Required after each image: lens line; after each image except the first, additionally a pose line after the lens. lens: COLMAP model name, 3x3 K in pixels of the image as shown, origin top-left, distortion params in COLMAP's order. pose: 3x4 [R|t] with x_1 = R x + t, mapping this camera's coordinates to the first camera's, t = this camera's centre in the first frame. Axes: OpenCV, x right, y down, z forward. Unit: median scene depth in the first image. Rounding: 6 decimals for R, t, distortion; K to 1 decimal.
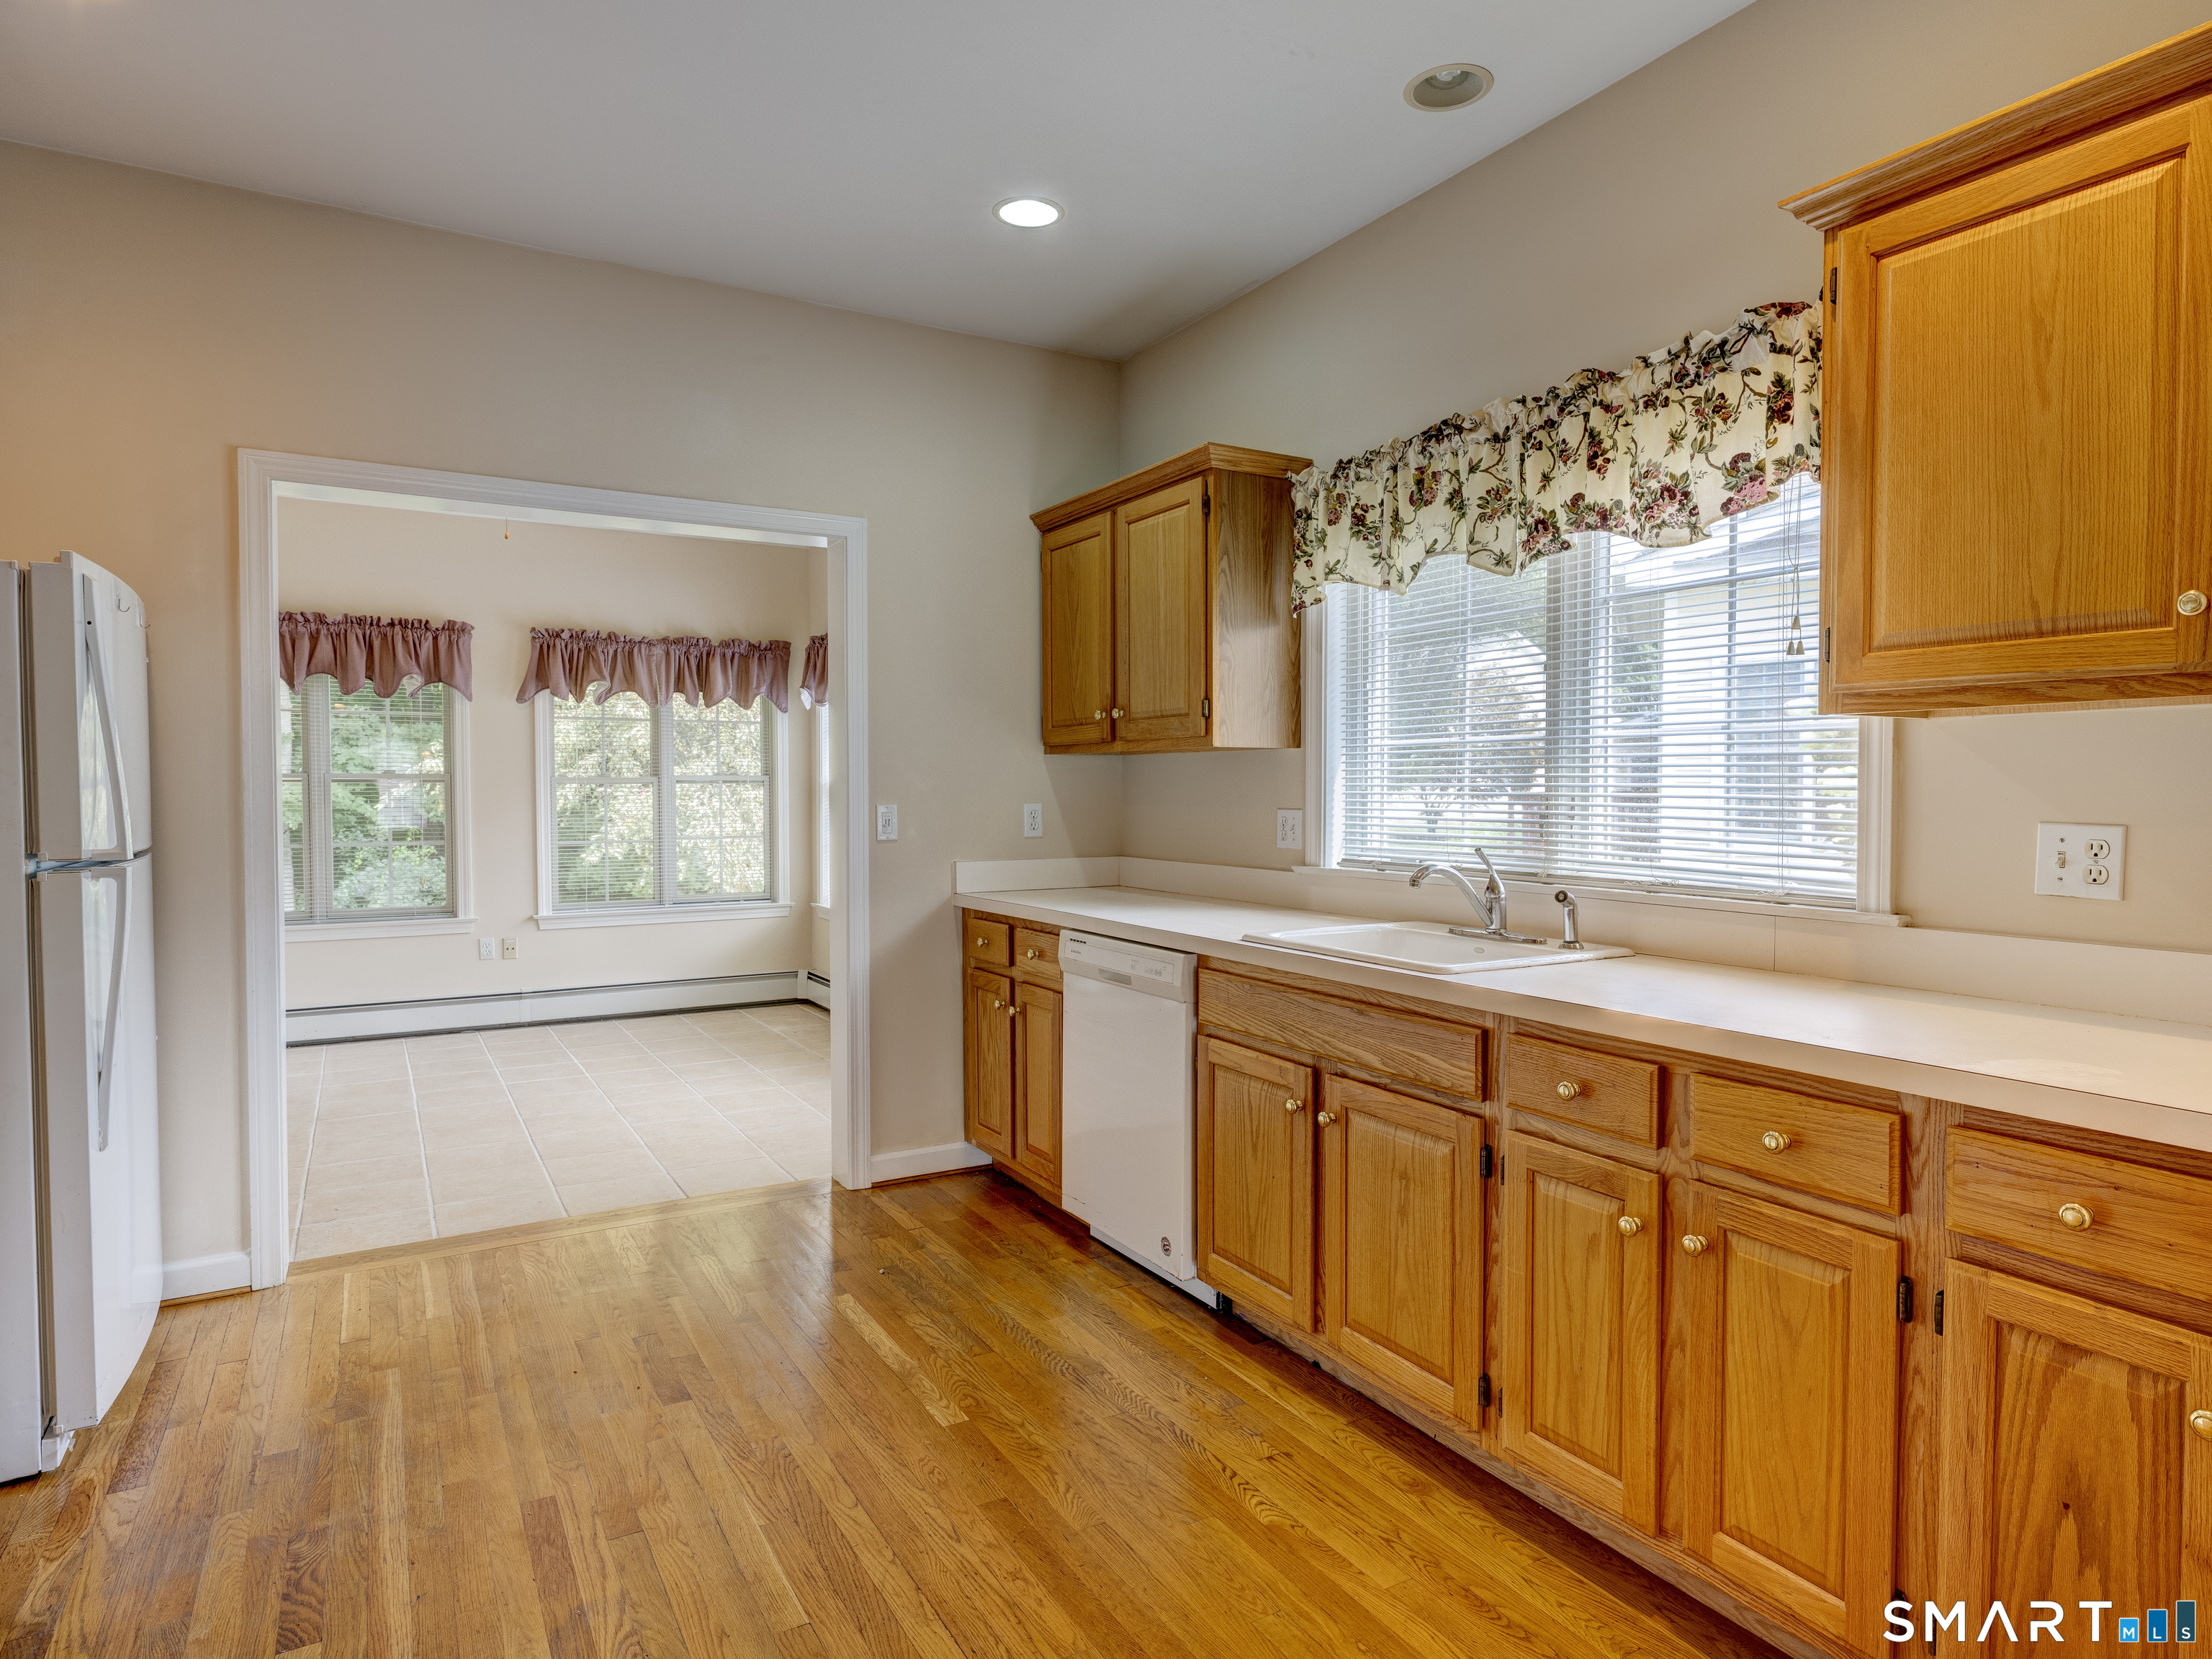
lens RADIAL K [[1256.0, 0, 1105.7], [0, 1256.0, 824.6], [0, 0, 1]] dist [-0.001246, 0.000256]
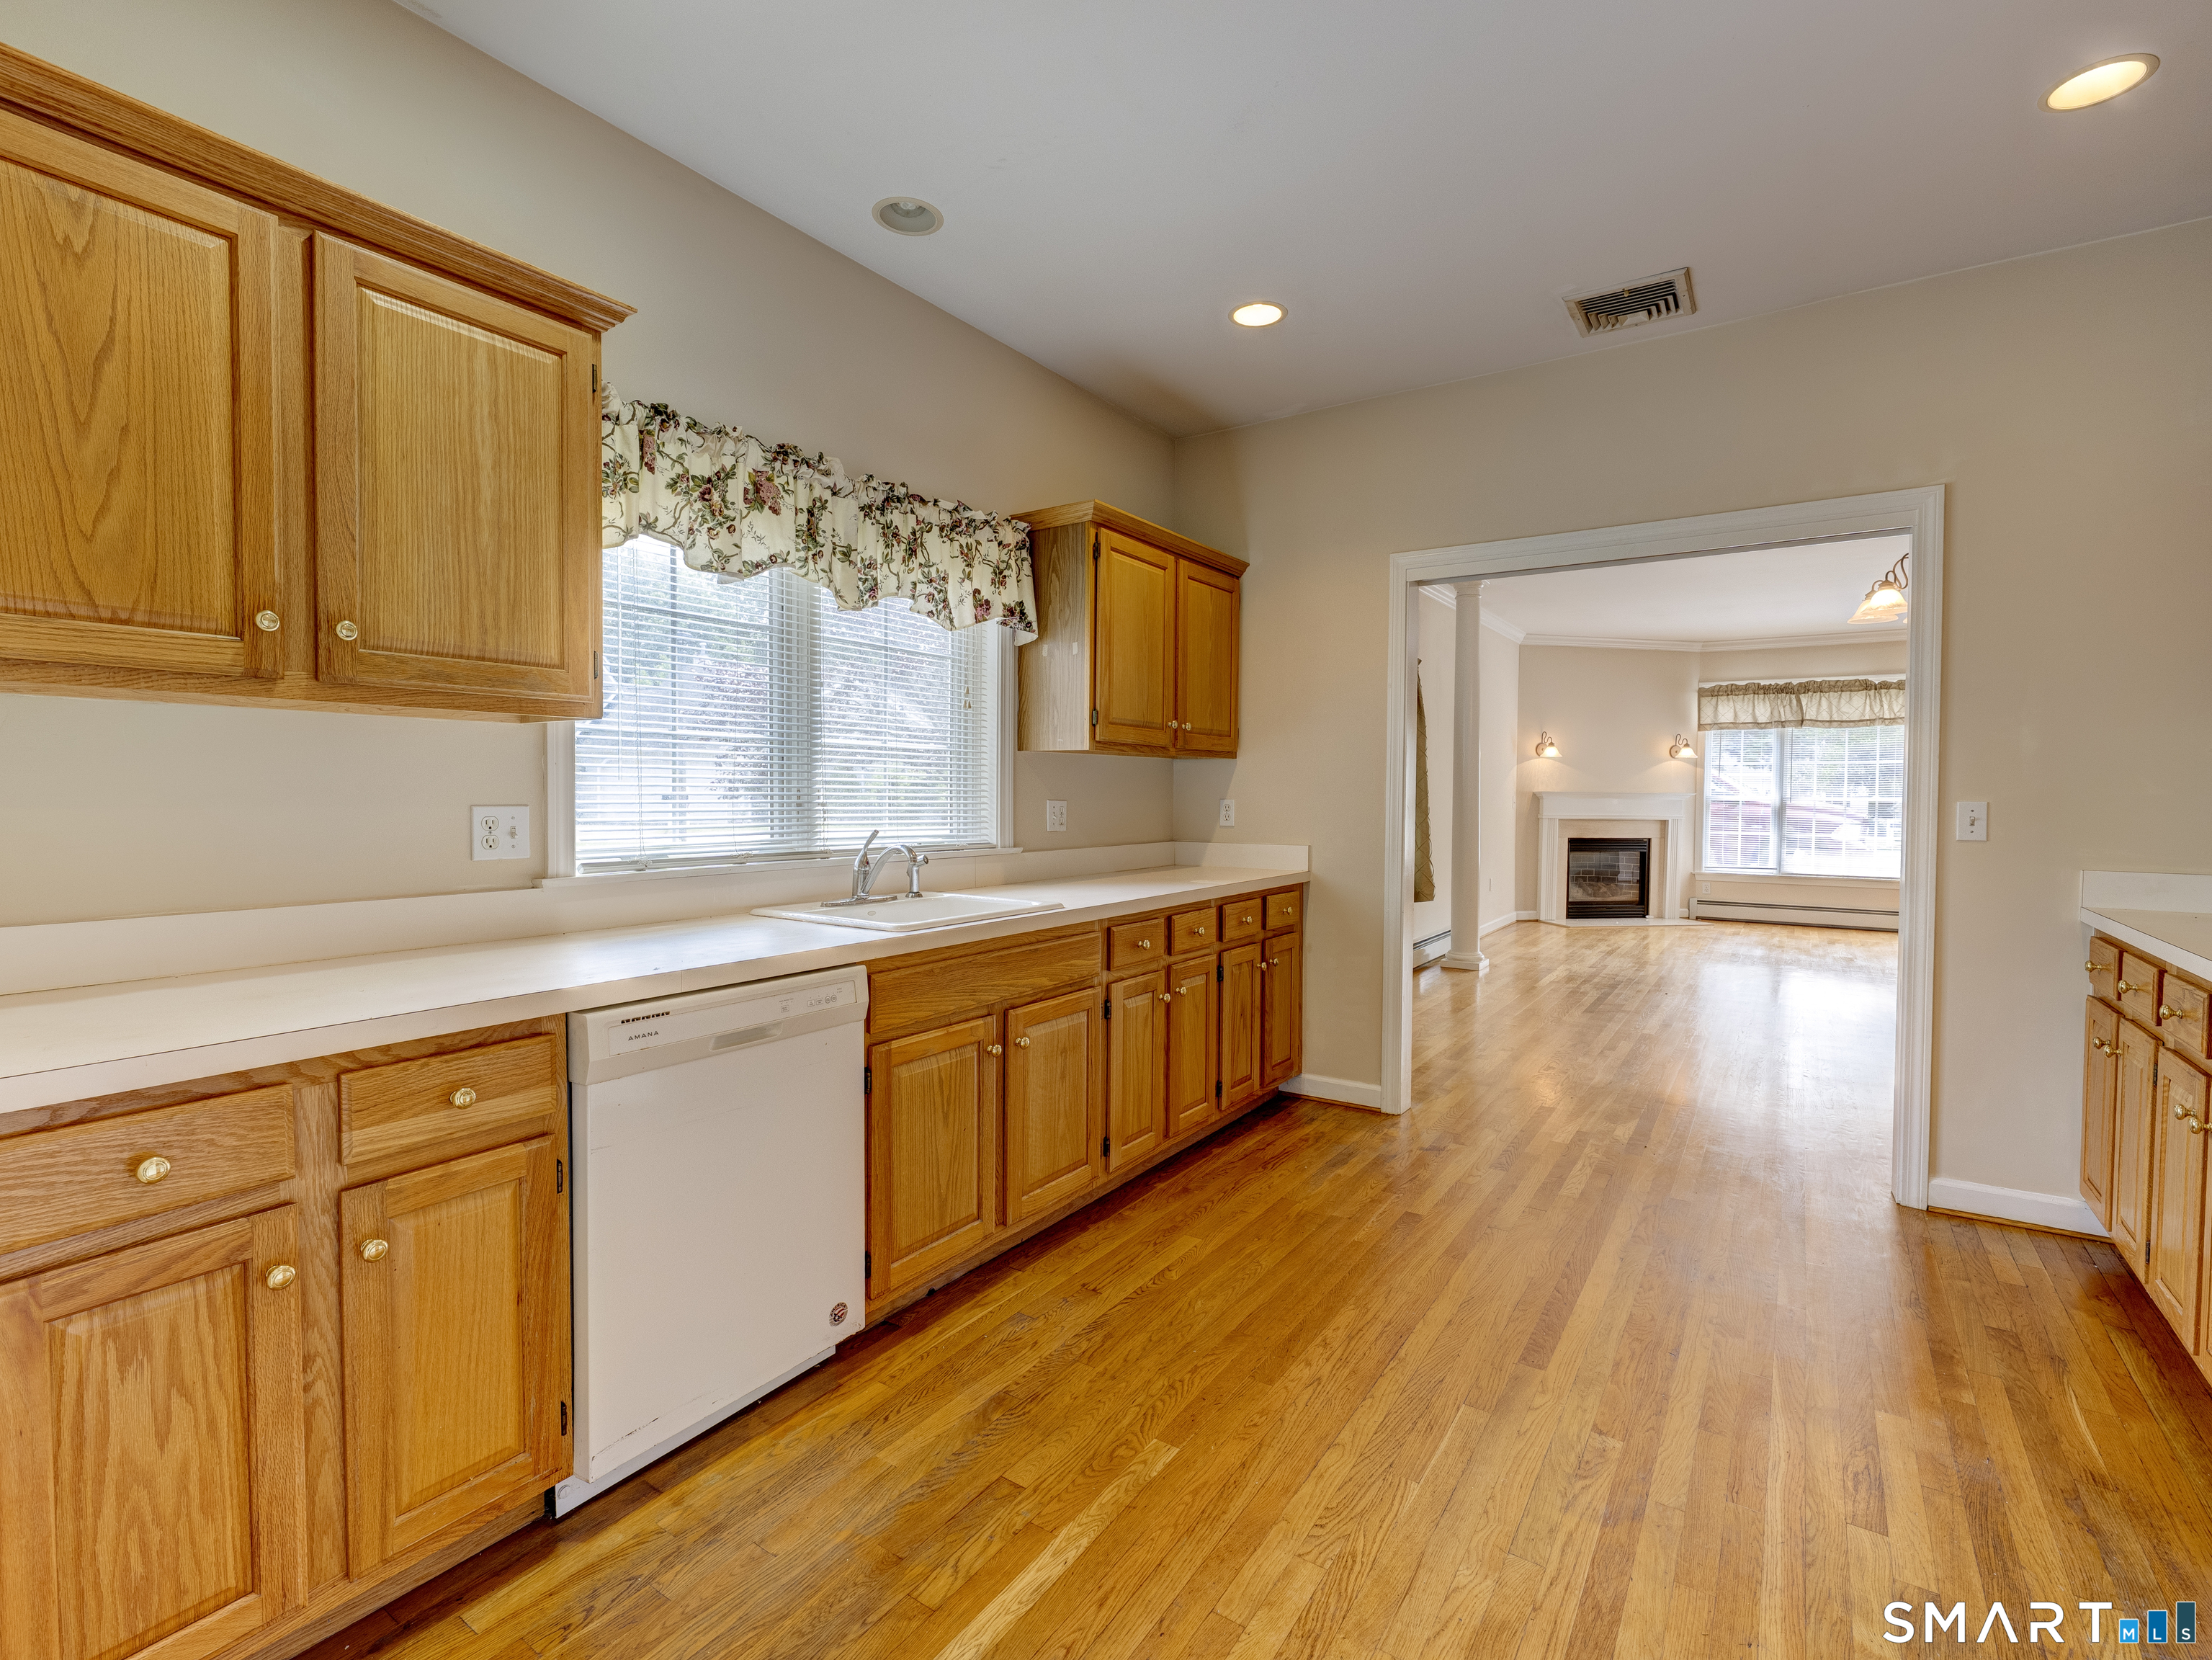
lens RADIAL K [[1024.3, 0, 1110.4], [0, 1024.3, 818.9], [0, 0, 1]] dist [0.000565, 0.000022]
pose [[-0.434606, -0.028200, 0.900179, -0.606346], [0.018070, 0.999035, 0.040021, -0.024605], [-0.900439, 0.033659, -0.433678, 1.044498]]
